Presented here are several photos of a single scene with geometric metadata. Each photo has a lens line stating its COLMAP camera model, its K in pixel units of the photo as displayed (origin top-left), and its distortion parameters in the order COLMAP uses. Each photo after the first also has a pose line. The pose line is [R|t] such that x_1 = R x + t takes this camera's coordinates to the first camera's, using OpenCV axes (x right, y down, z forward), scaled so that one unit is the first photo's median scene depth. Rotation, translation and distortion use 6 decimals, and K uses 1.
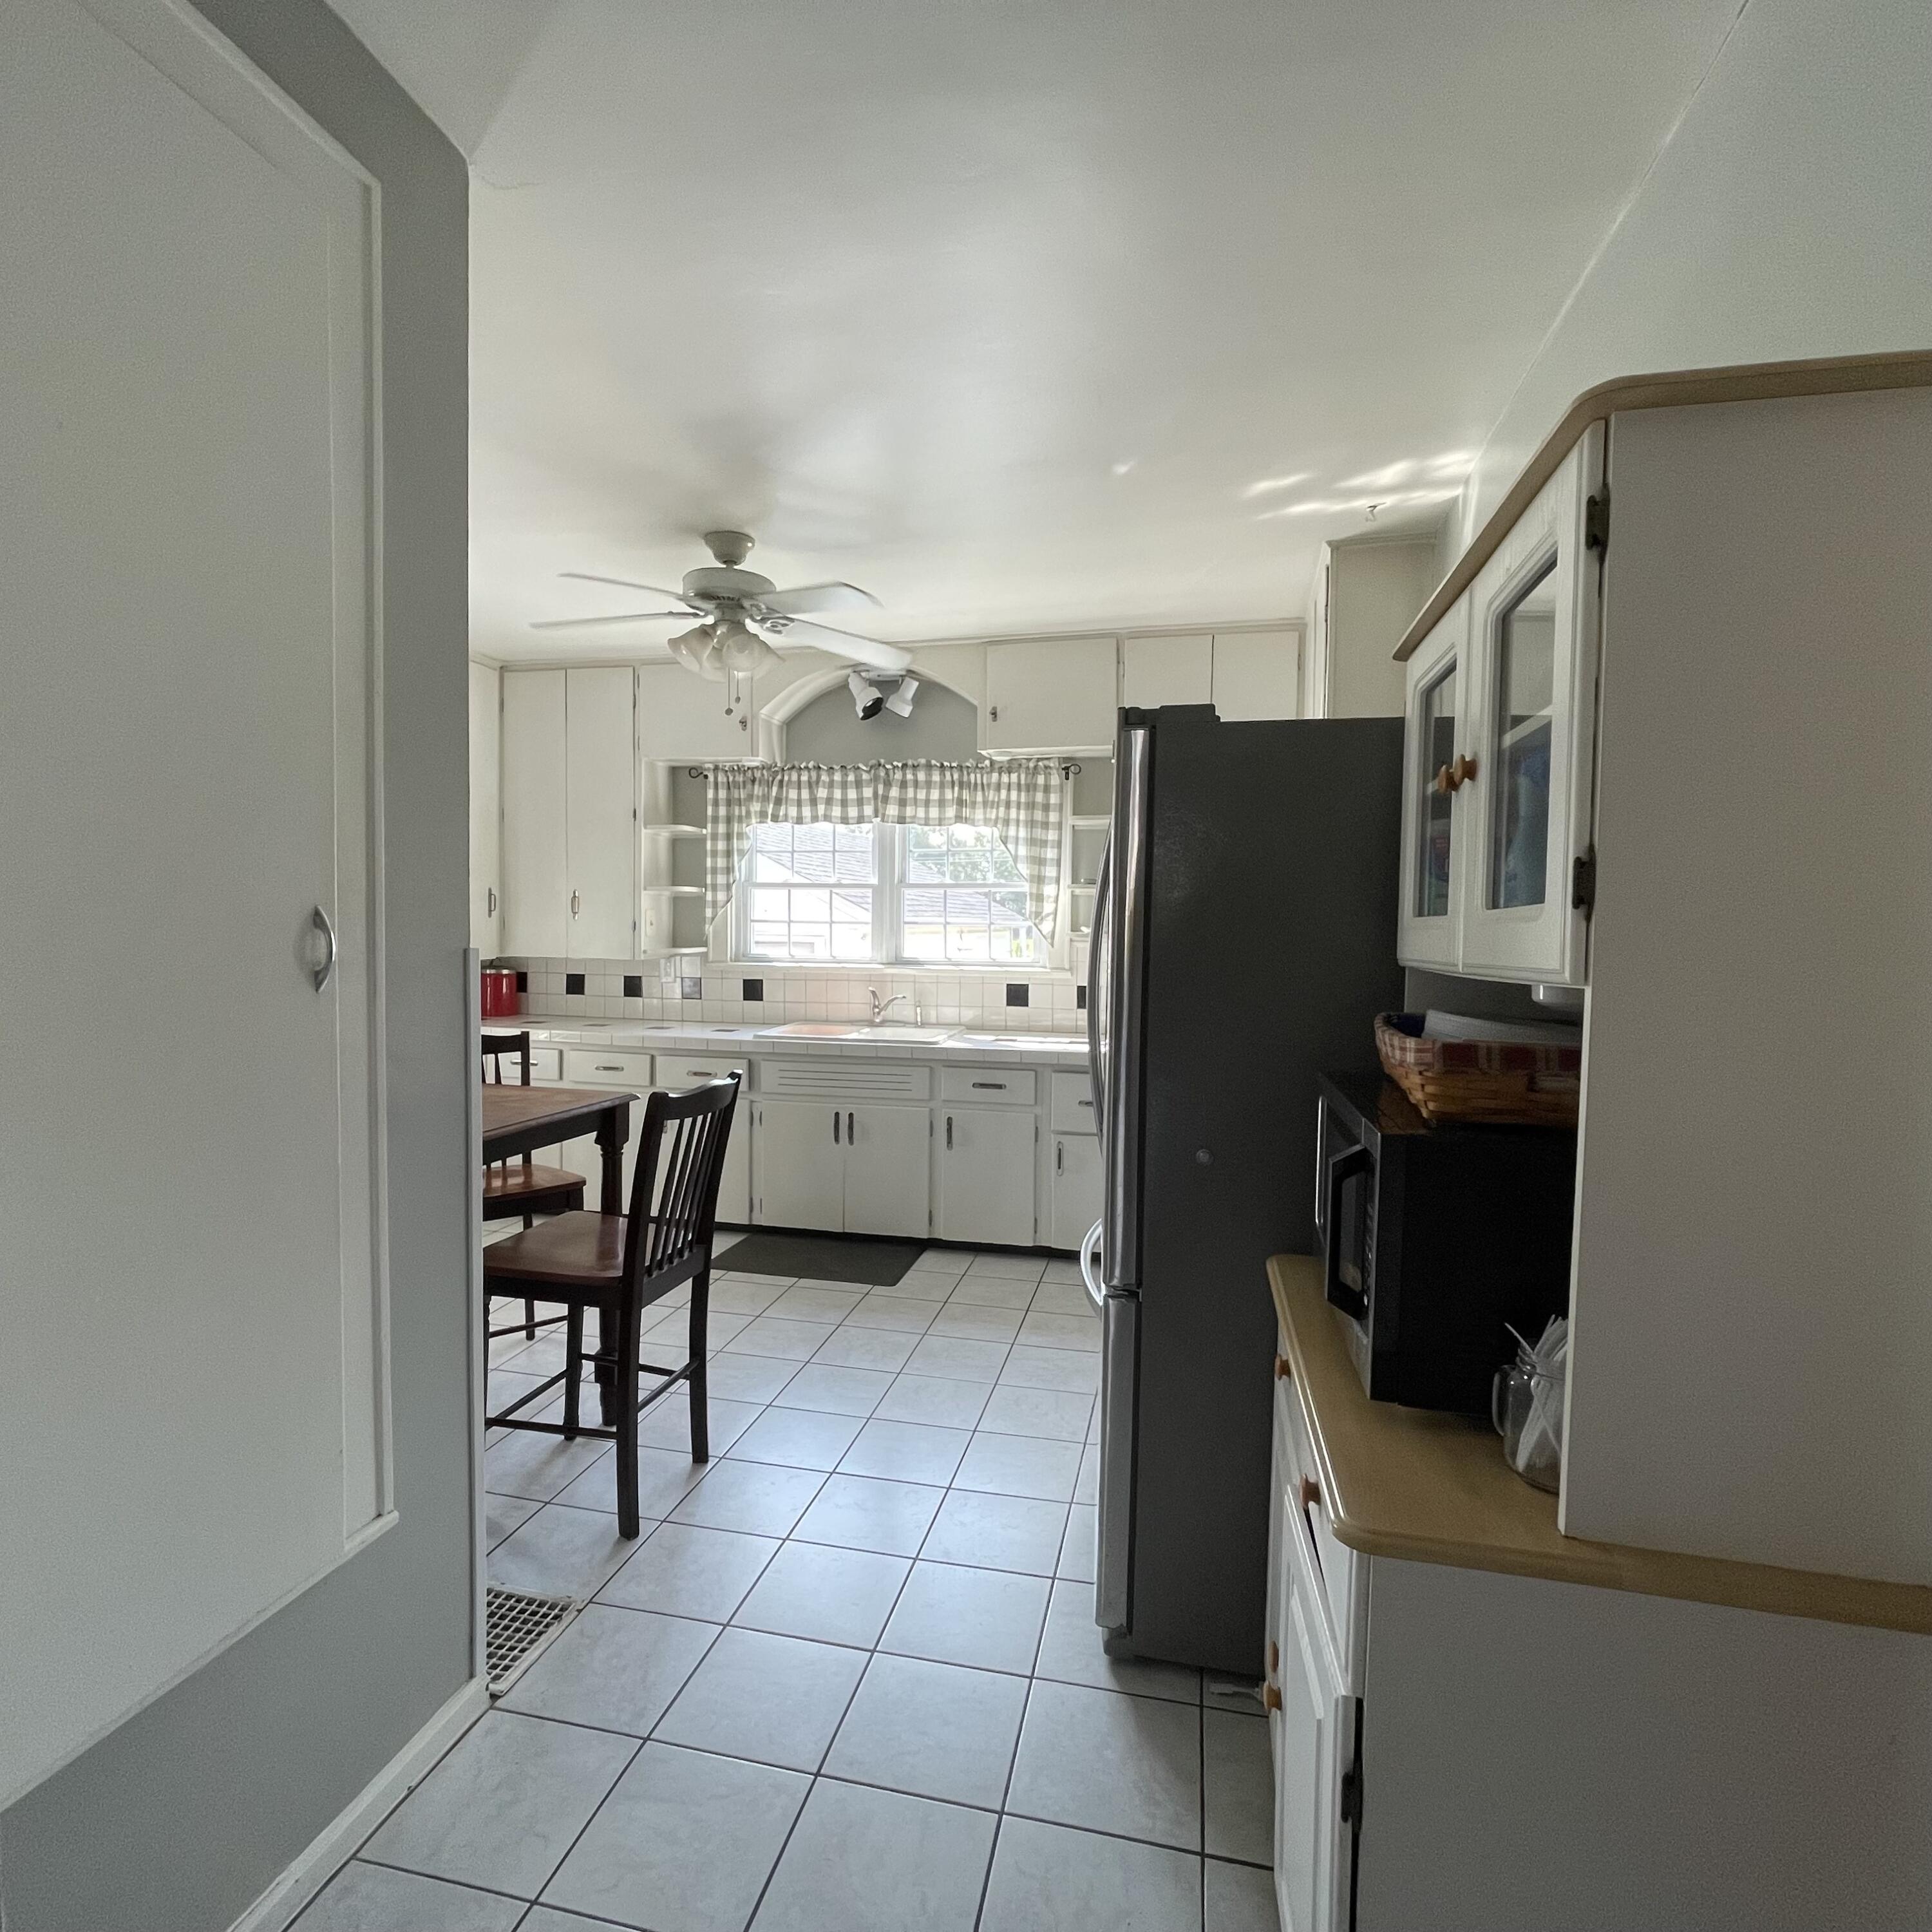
lens RADIAL K [[1029.4, 0, 961.1], [0, 1029.4, 969.2], [0, 0, 1]] dist [0.007853, 0.001972]
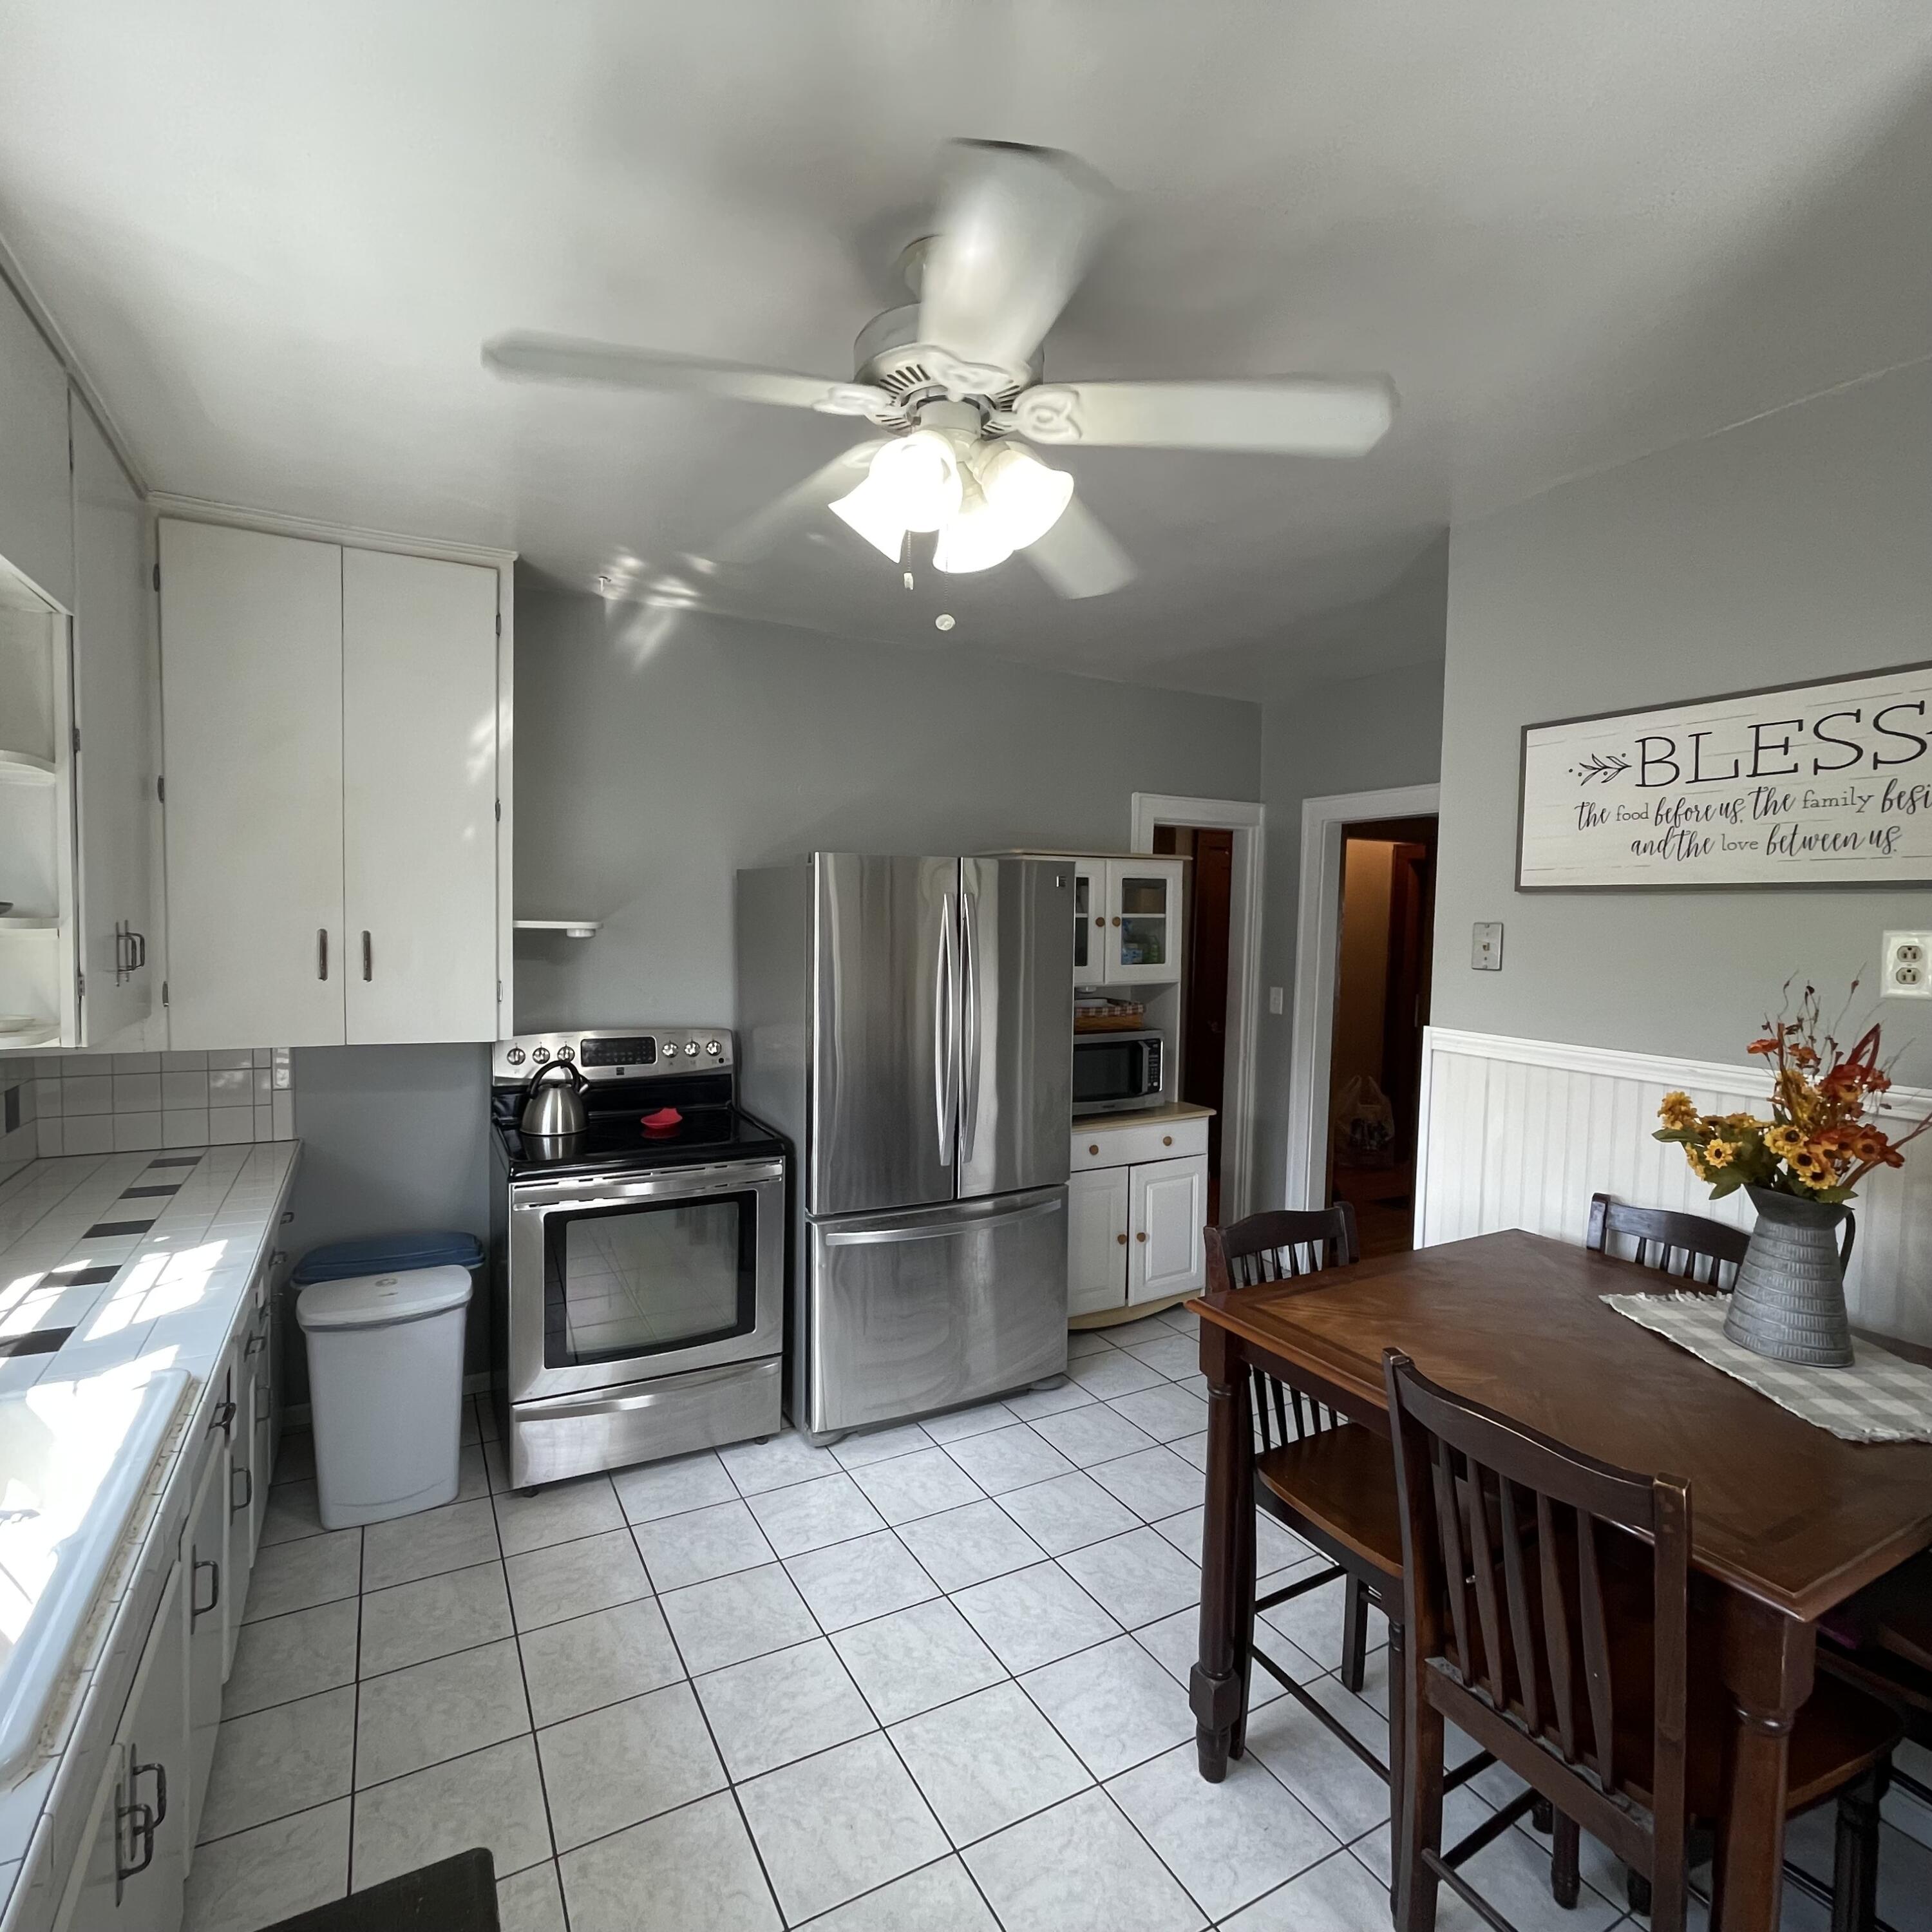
lens RADIAL K [[1029.4, 0, 963.4], [0, 1029.4, 963.7], [0, 0, 1]] dist [0.007853, 0.001972]
pose [[-0.659674, -0.055319, 0.749513, -0.681845], [0.006803, 0.996807, 0.079557, -0.134658], [-0.751521, 0.057581, -0.657191, 1.476134]]
